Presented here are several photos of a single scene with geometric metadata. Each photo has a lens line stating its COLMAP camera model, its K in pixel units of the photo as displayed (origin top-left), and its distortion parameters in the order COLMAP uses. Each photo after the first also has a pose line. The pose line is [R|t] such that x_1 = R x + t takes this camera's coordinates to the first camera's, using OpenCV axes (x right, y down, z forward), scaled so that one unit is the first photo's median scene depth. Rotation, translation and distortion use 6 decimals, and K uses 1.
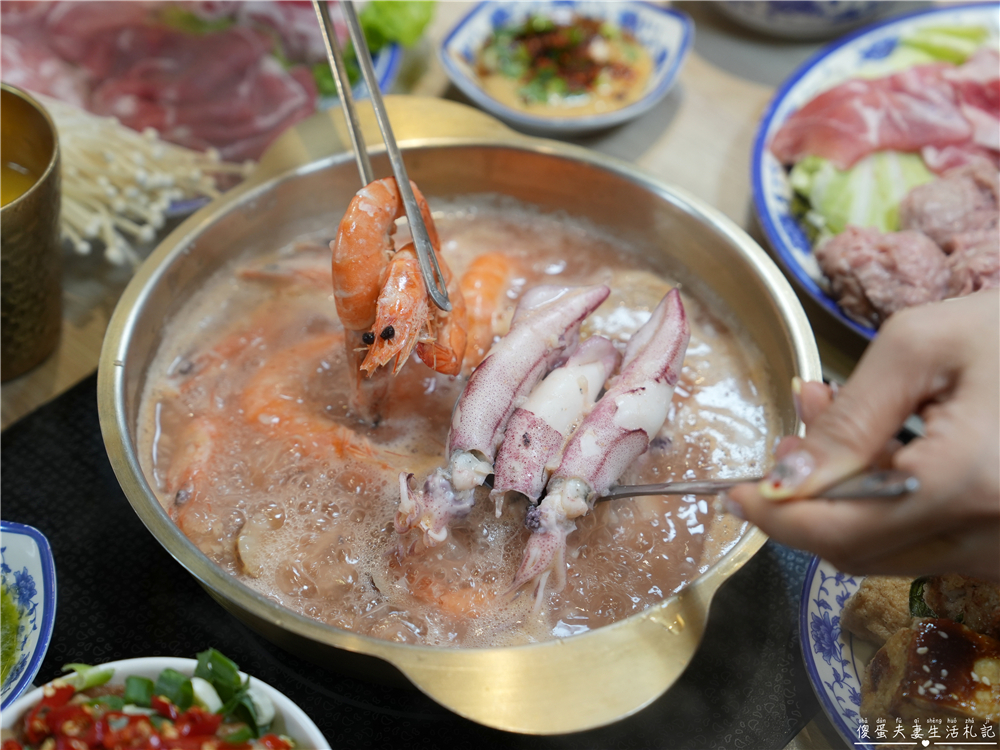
lens RADIAL K [[1907.5, 0, 501.1], [0, 1907.5, 375.3], [0, 0, 1]] dist [0.395020, 0.000000]
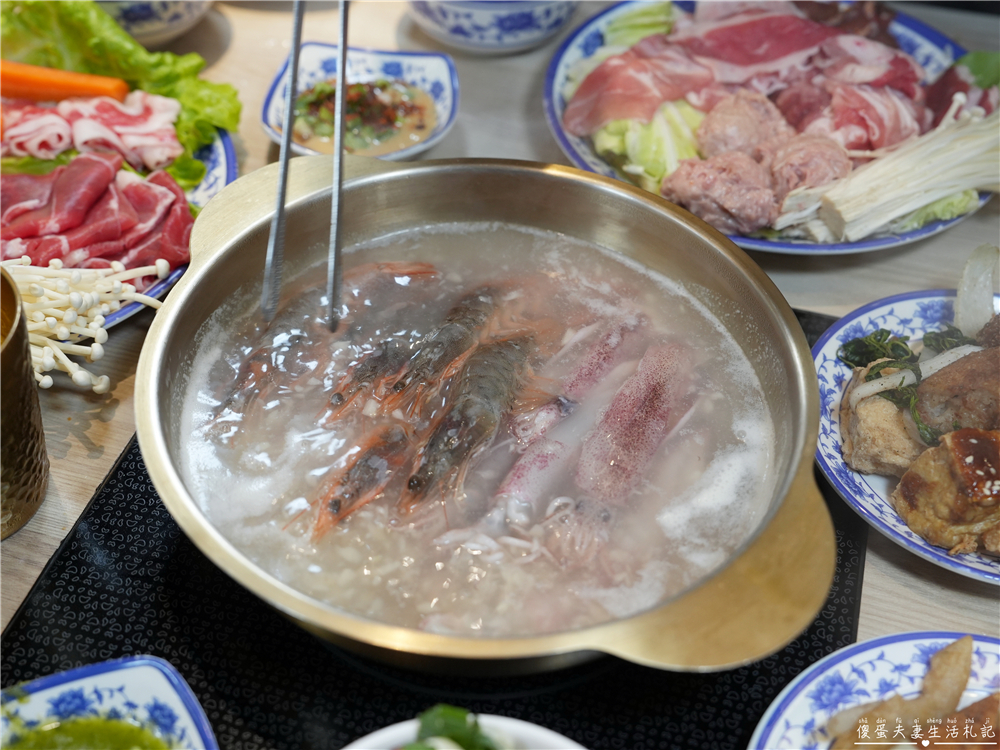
lens RADIAL K [[1220.7, 0, 498.8], [0, 1220.7, 376.9], [0, 0, 1]] dist [0.084511, 0.000000]
pose [[0.899743, -0.319977, 0.296776, -0.189767], [0.318441, 0.946351, 0.054908, -0.027523], [-0.298424, 0.045103, 0.953367, 0.307127]]
